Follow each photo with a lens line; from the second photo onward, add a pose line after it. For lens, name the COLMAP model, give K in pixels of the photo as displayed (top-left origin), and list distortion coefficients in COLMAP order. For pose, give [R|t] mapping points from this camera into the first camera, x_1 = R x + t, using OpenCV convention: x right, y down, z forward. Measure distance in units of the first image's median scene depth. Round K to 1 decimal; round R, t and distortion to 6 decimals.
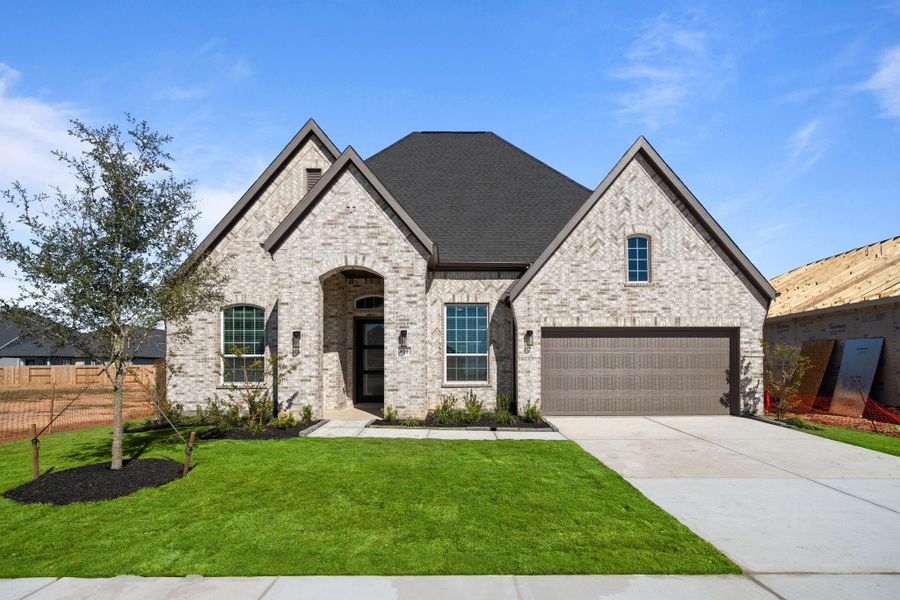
lens RADIAL K [[429.5, 0, 453.1], [0, 429.5, 301.1], [0, 0, 1]] dist [-0.027527, 0.026967]
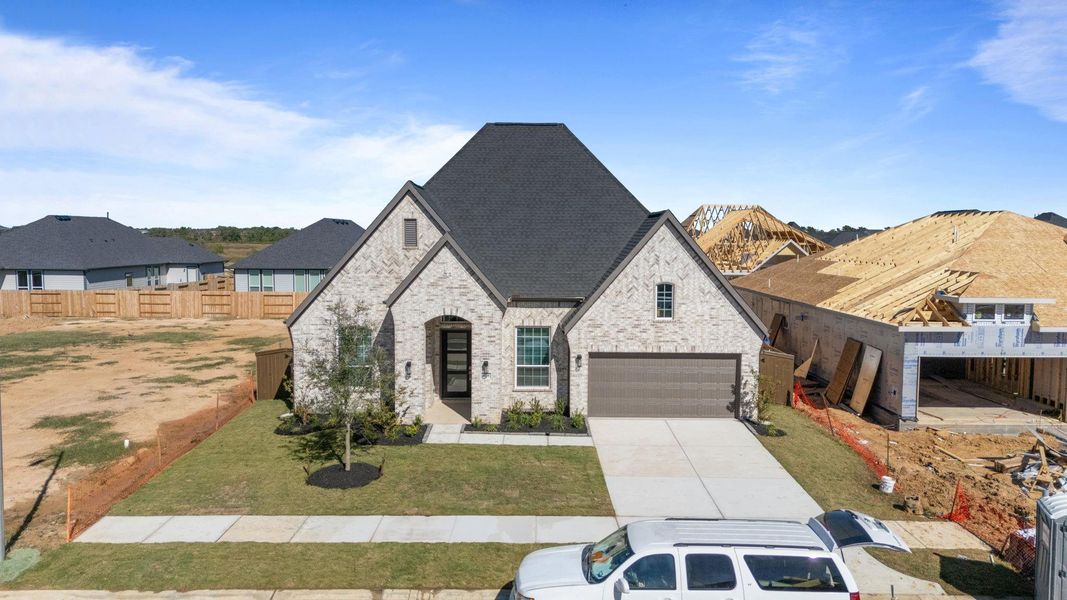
lens RADIAL K [[477.2, 0, 527.9], [0, 477.2, 295.0], [0, 0, 1]] dist [0.030858, 0.000082]
pose [[0.999962, 0.008199, 0.003006, 0.013076], [-0.008429, 0.996191, 0.086792, -0.240960], [-0.002283, -0.086815, 0.996222, -0.449522]]
